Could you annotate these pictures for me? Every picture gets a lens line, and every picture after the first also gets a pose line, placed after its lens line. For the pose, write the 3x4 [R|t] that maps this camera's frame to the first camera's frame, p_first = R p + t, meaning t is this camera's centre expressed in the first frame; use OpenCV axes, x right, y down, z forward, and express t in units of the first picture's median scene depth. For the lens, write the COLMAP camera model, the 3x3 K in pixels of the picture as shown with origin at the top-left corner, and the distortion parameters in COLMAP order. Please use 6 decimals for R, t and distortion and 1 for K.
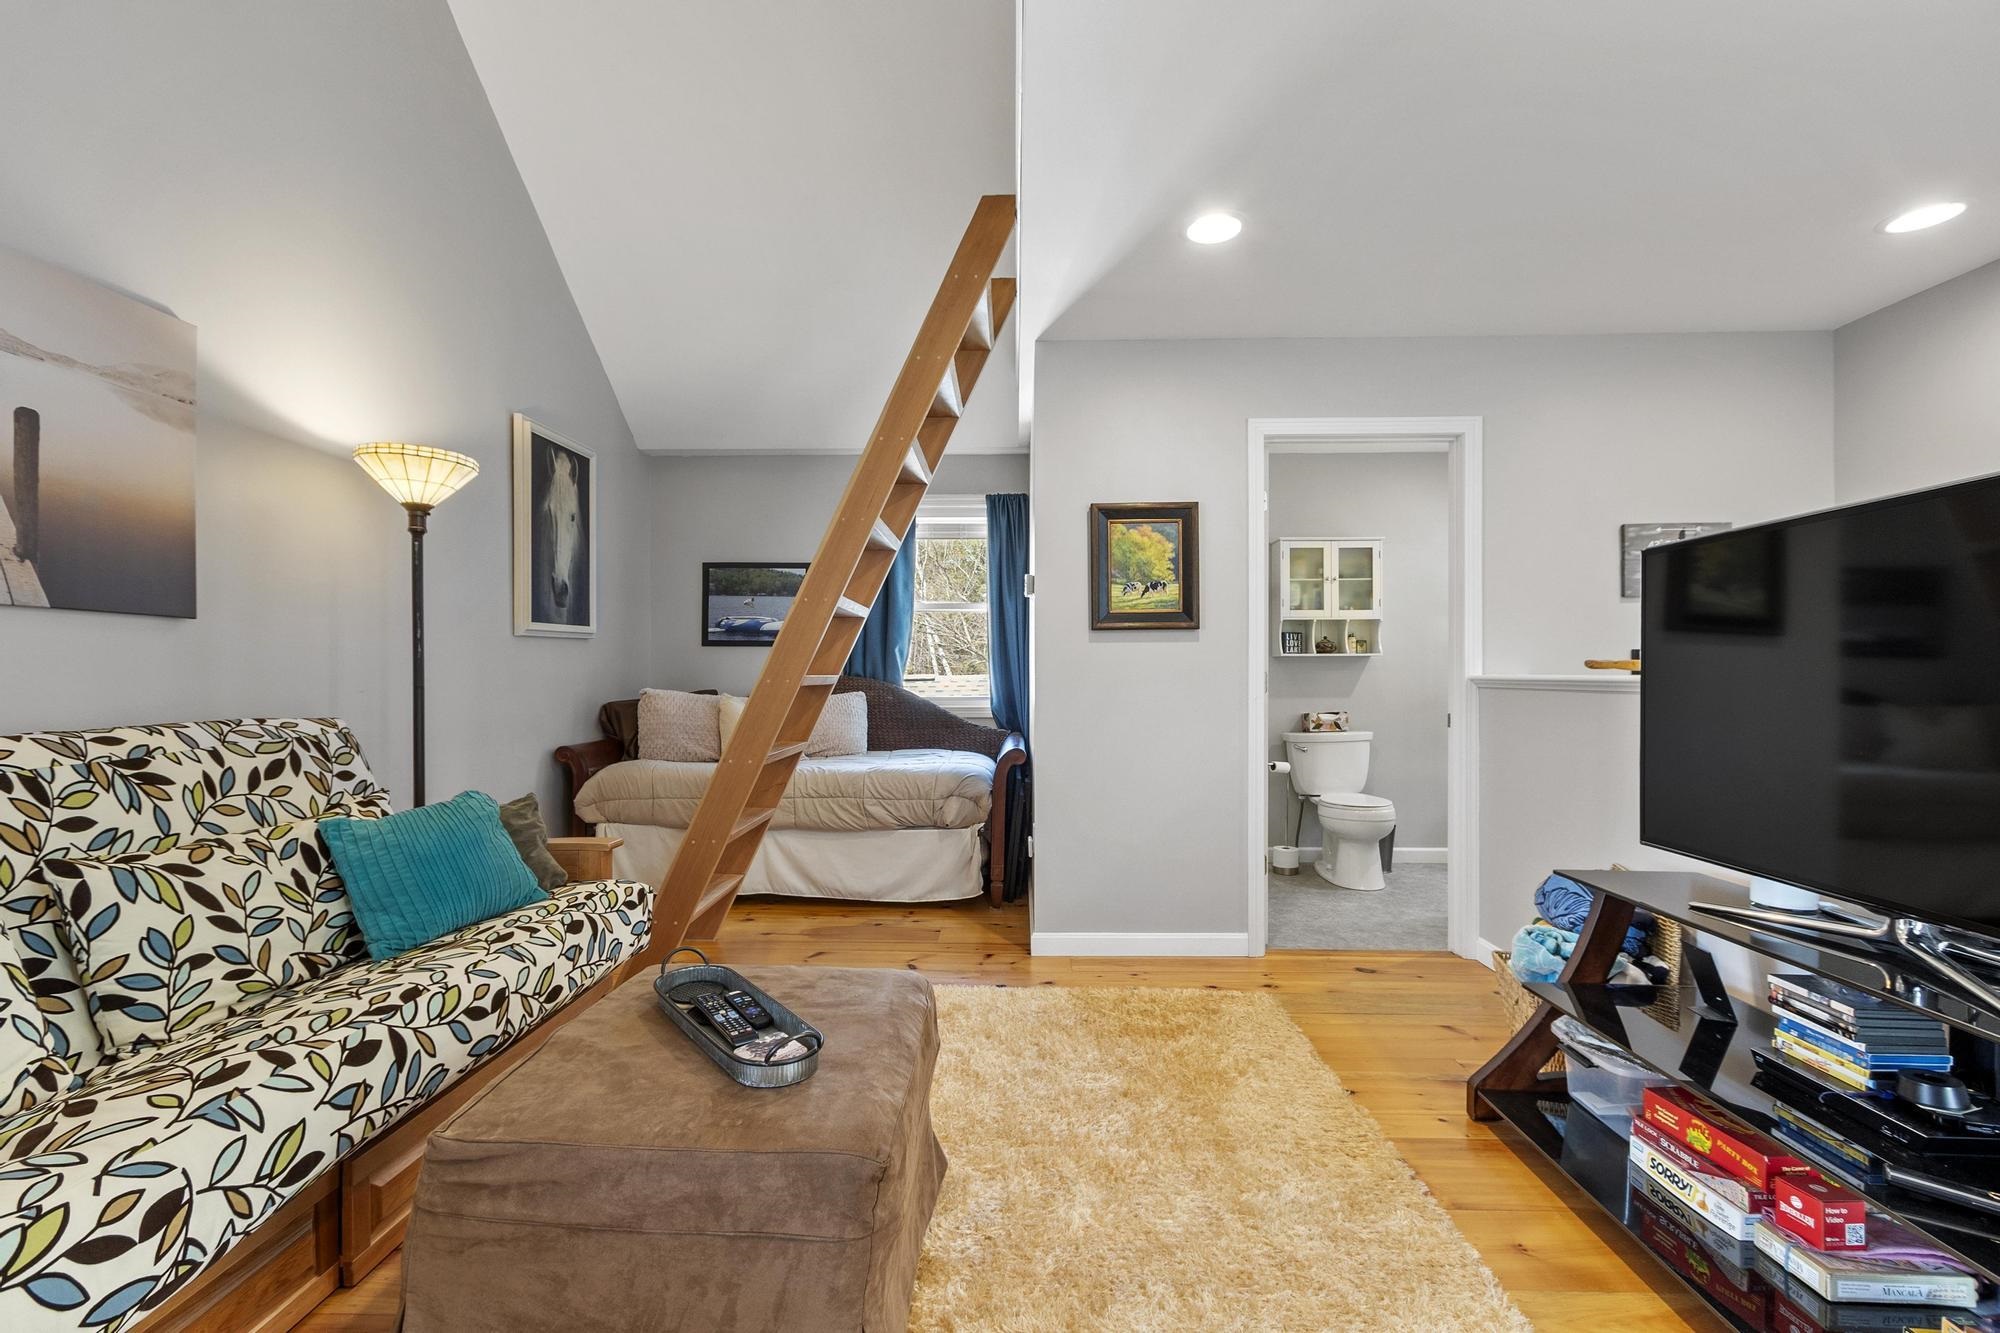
lens RADIAL K [[890.8, 0, 1000.0], [0, 890.8, 666.5], [0, 0, 1]] dist [-0.001388, -0.000231]
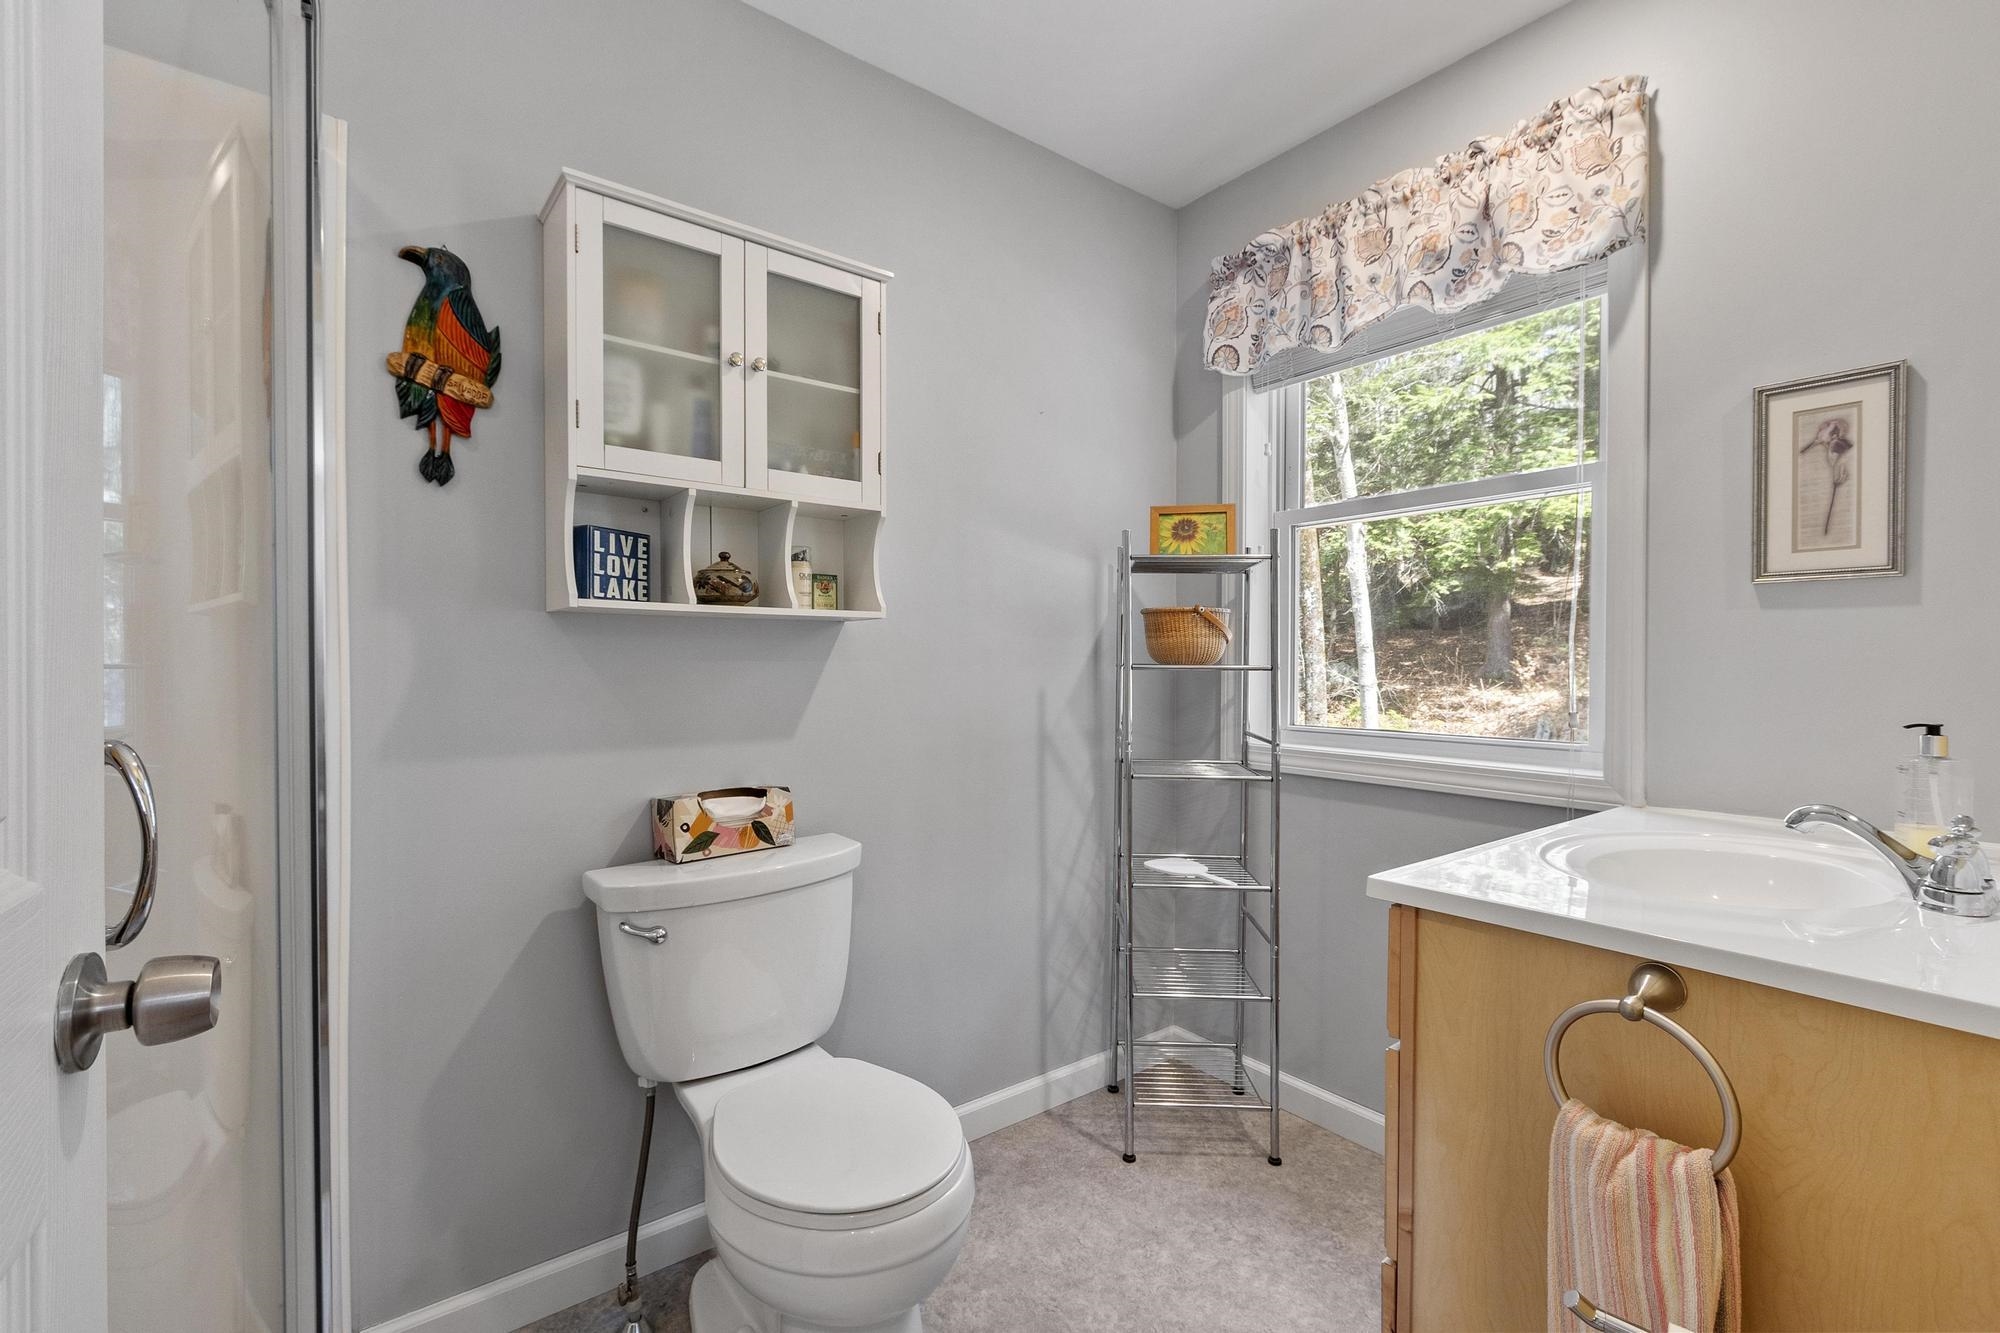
lens RADIAL K [[890.8, 0, 1000.0], [0, 890.8, 666.5], [0, 0, 1]] dist [-0.001388, -0.000231]
pose [[0.775313, -0.003452, 0.631567, 0.243207], [-0.005116, 0.999918, 0.011746, 0.002655], [-0.631556, -0.012338, 0.775232, 0.698401]]
